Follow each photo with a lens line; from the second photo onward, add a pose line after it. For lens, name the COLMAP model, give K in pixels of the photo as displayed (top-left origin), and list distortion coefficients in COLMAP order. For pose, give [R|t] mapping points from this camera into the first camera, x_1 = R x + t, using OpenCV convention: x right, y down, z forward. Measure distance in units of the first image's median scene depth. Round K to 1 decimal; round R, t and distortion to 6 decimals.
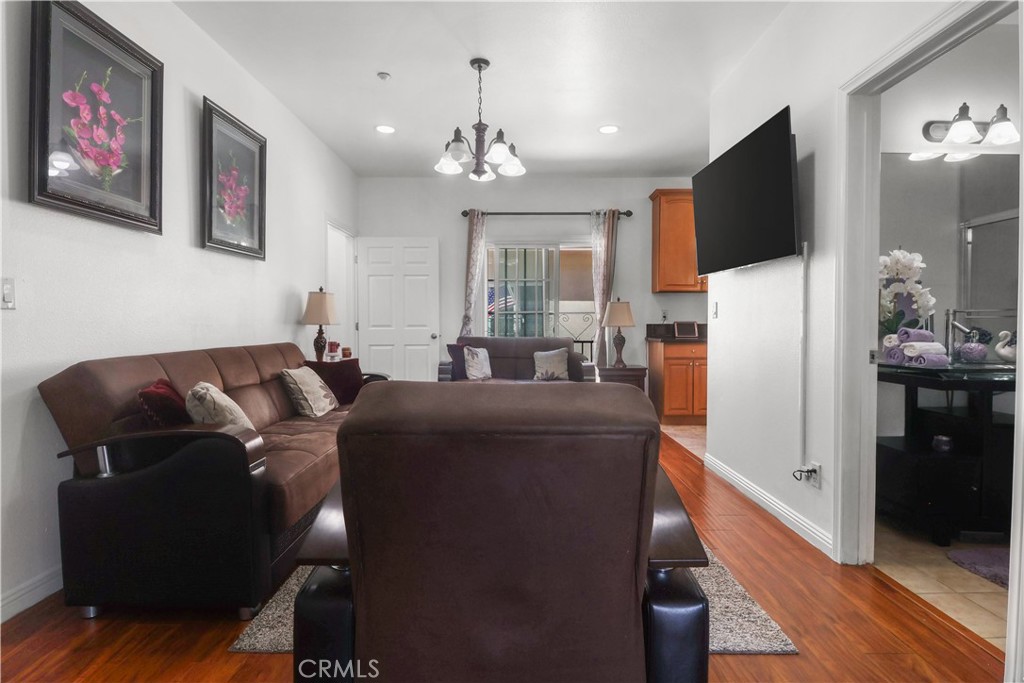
lens RADIAL K [[527.9, 0, 508.3], [0, 527.9, 336.3], [0, 0, 1]] dist [-0.004312, -0.006220]
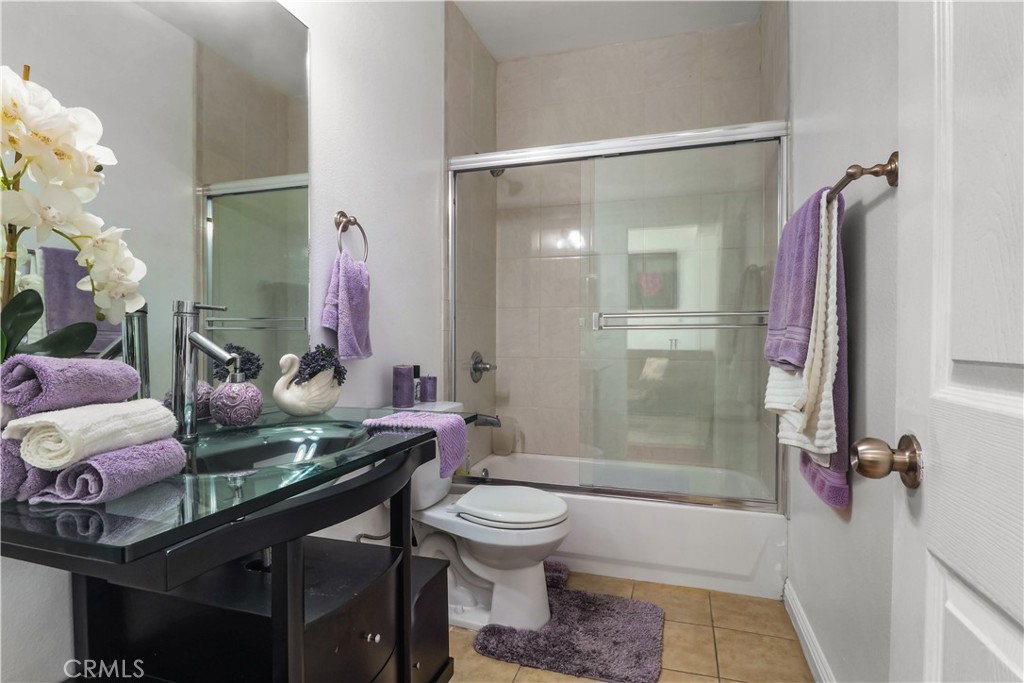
lens RADIAL K [[527.9, 0, 509.8], [0, 527.9, 342.6], [0, 0, 1]] dist [-0.004312, -0.006220]
pose [[0.313508, -0.006585, 0.949563, 0.555547], [0.020797, 0.999784, 0.000067, -0.016094], [-0.949358, 0.019727, 0.313578, 0.660239]]
